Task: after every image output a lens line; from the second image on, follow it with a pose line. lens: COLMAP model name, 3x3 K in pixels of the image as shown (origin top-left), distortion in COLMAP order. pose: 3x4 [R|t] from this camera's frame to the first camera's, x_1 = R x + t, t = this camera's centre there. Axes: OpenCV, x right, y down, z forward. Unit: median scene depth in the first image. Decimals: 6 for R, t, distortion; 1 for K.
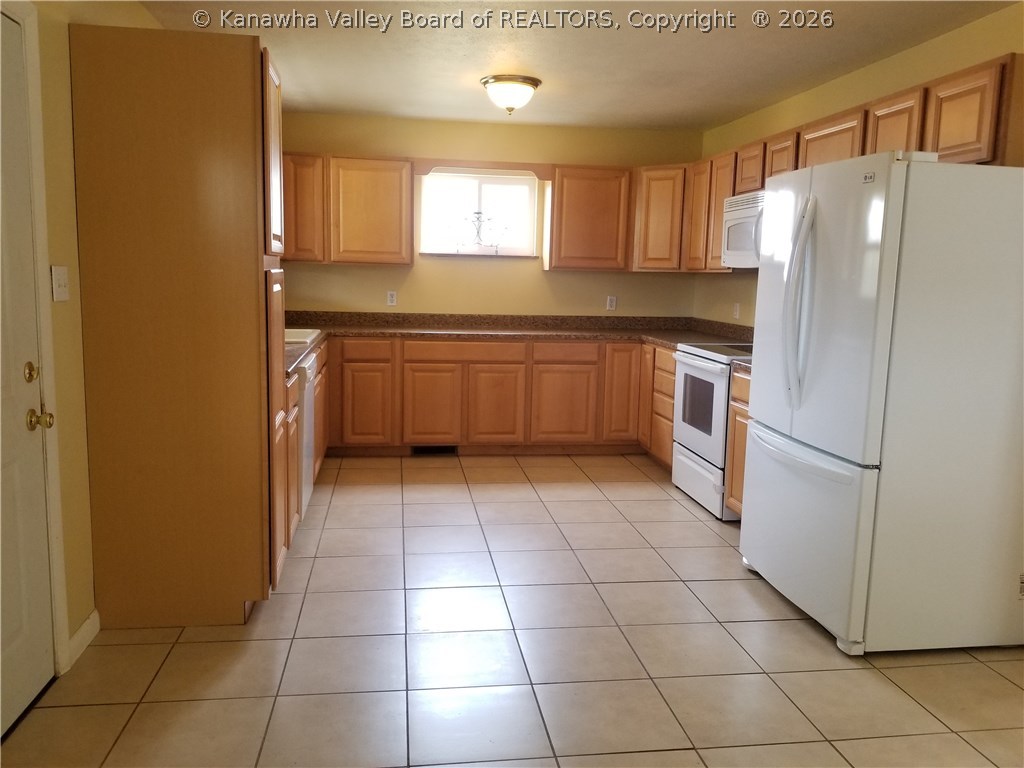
lens RADIAL K [[839.1, 0, 512.0], [0, 839.1, 384.0], [0, 0, 1]] dist [0.095618, -0.000151]
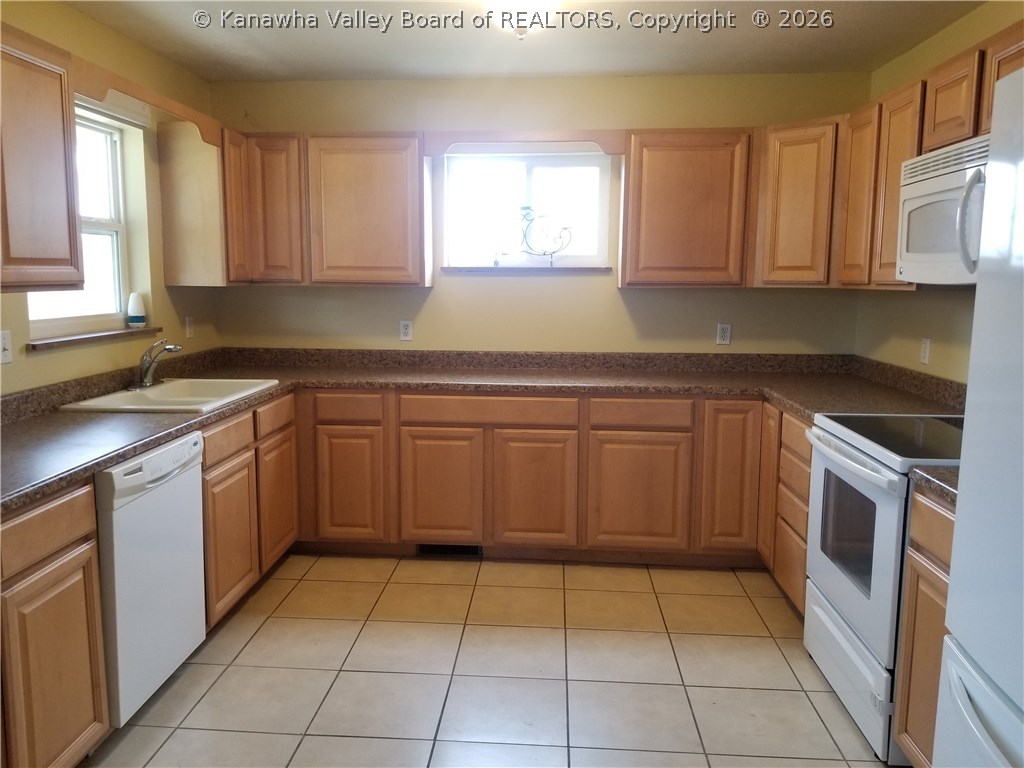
lens RADIAL K [[783.2, 0, 512.0], [0, 783.2, 384.0], [0, 0, 1]] dist [0.068312, -0.126464]
pose [[0.974238, 0.011197, -0.225244, 0.105508], [-0.011374, 0.999935, 0.000510, -0.060454], [0.225235, 0.002065, 0.974302, 0.384560]]
